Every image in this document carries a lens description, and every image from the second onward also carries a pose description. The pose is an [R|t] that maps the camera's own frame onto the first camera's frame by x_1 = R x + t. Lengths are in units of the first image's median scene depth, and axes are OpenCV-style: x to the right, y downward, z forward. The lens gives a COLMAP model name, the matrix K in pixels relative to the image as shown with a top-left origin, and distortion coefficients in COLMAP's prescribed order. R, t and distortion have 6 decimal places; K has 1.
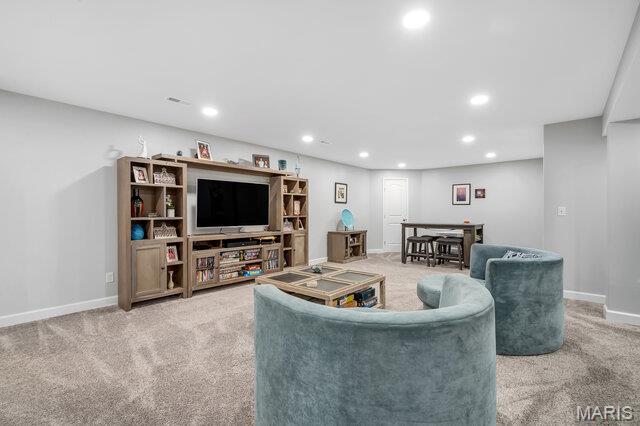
lens RADIAL K [[291.8, 0, 321.1], [0, 291.8, 213.8], [0, 0, 1]] dist [-0.005766, 0.000541]
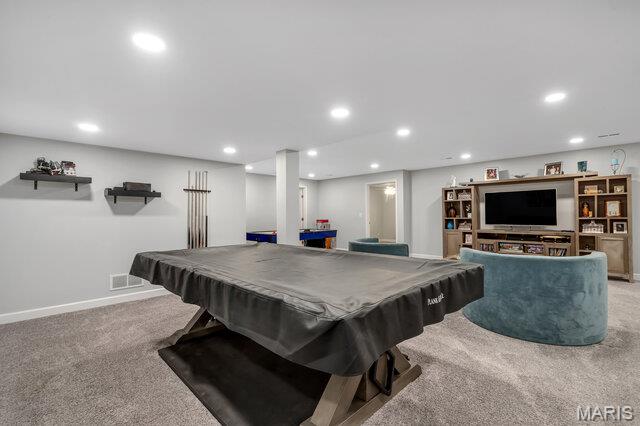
lens RADIAL K [[291.8, 0, 319.2], [0, 291.8, 213.4], [0, 0, 1]] dist [-0.005766, 0.000541]
pose [[-0.068358, -0.010138, -0.997609, 1.021016], [0.003682, 0.999939, -0.010414, 0.000207], [0.997654, -0.004385, -0.068317, 0.188478]]
